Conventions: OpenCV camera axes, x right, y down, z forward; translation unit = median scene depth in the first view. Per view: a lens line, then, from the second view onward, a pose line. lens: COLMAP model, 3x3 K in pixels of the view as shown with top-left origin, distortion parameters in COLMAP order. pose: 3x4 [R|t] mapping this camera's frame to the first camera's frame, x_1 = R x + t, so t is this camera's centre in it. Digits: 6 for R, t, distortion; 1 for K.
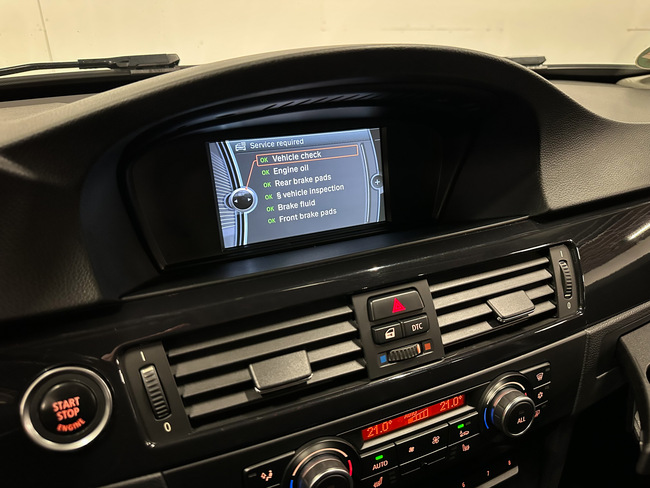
lens RADIAL K [[463.0, 0, 324.7], [0, 463.0, 246.9], [0, 0, 1]] dist [0.051907, -0.079167]
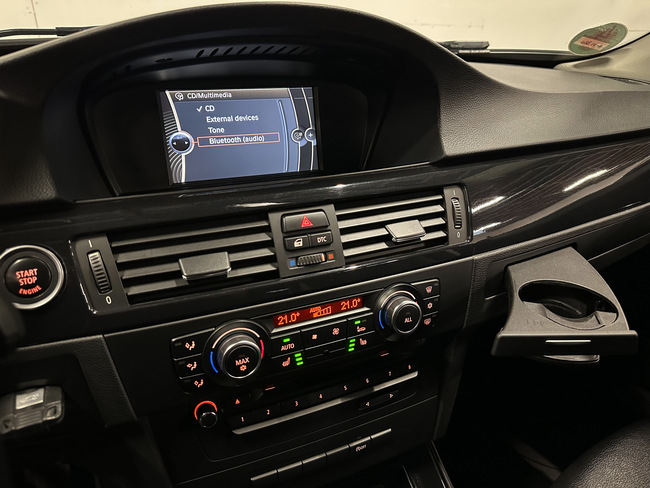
lens RADIAL K [[463.0, 0, 327.1], [0, 463.0, 242.9], [0, 0, 1]] dist [0.051907, -0.079167]
pose [[0.999529, 0.019075, 0.024036, 0.172059], [-0.019103, 0.999817, 0.000902, 0.168887], [-0.024014, -0.001360, 0.999711, -0.217764]]
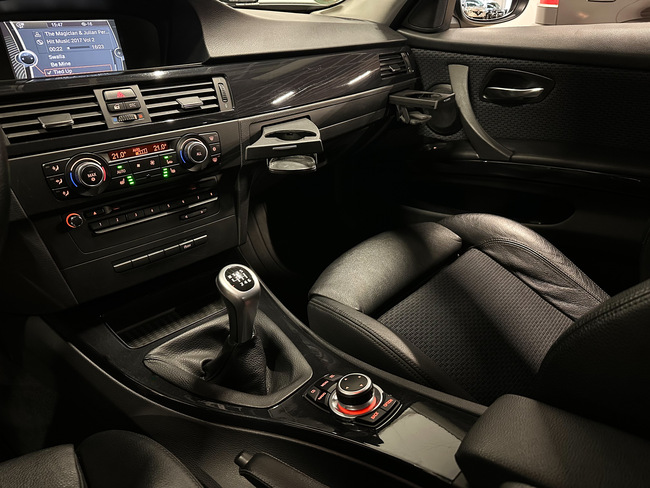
lens RADIAL K [[463.0, 0, 327.4], [0, 463.0, 243.8], [0, 0, 1]] dist [0.051907, -0.079167]
pose [[0.939584, -0.147674, 0.308826, 0.261142], [0.136115, 0.988948, 0.058774, 0.709770], [-0.314093, -0.013187, 0.949301, -1.100932]]
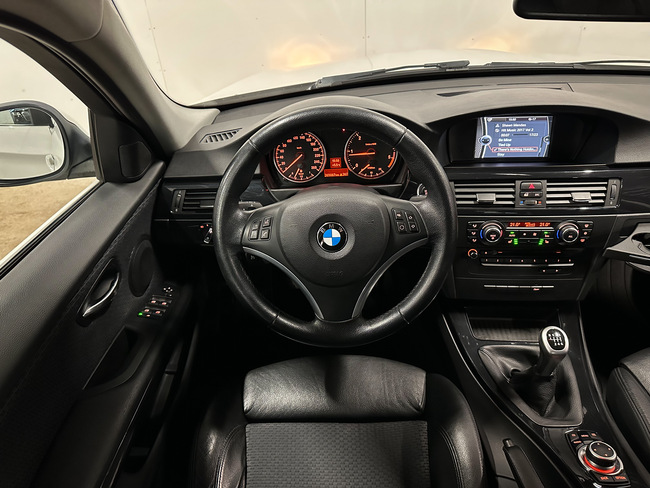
lens RADIAL K [[463.0, 0, 327.6], [0, 463.0, 244.9], [0, 0, 1]] dist [0.051907, -0.079167]
pose [[0.880754, 0.233022, -0.412278, 0.301043], [-0.155001, 0.964460, 0.213989, 0.049515], [0.447490, -0.124569, 0.885571, -2.089912]]
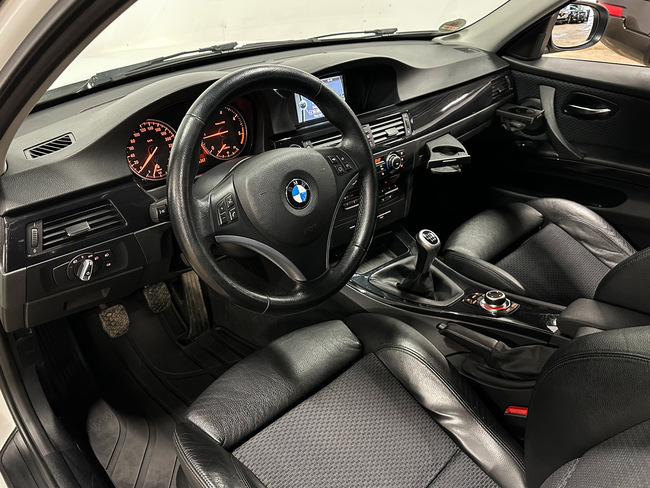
lens RADIAL K [[501.9, 0, 329.3], [0, 501.9, 246.4], [0, 0, 1]] dist [0.056809, -0.067319]
pose [[0.958458, -0.135177, 0.251169, -1.071453], [0.103189, 0.985253, 0.136489, 0.411681], [-0.265915, -0.104901, 0.958272, -2.478551]]
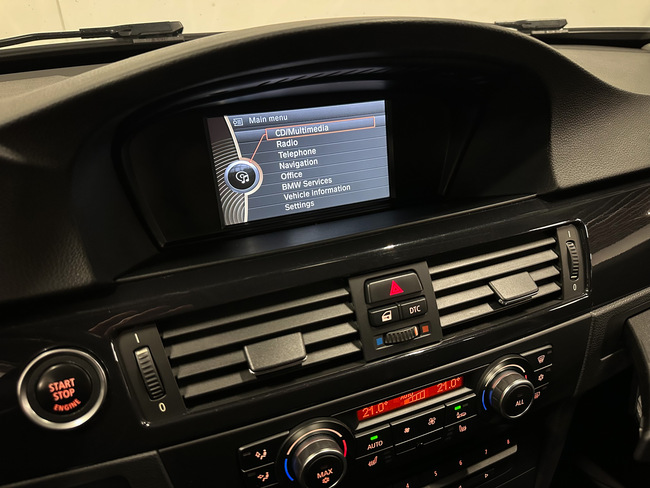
lens RADIAL K [[463.0, 0, 324.7], [0, 463.0, 242.9], [0, 0, 1]] dist [0.051907, -0.079167]
pose [[0.999405, 0.007811, -0.033585, 0.036762], [-0.005635, 0.997907, 0.064414, -0.029624], [0.034018, -0.064187, 0.997358, 0.016671]]
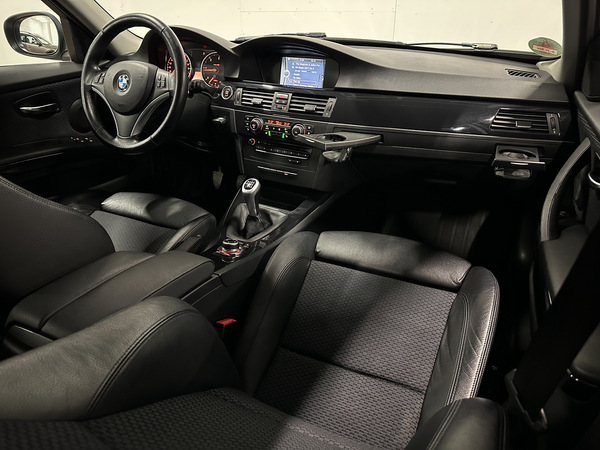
lens RADIAL K [[427.4, 0, 294.3], [0, 427.4, 233.1], [0, 0, 1]] dist [0.051907, -0.079167]
pose [[0.605623, 0.389281, -0.694033, 3.336173], [-0.329635, 0.916550, 0.226446, 0.334215], [0.724267, 0.091636, 0.683404, -1.489704]]
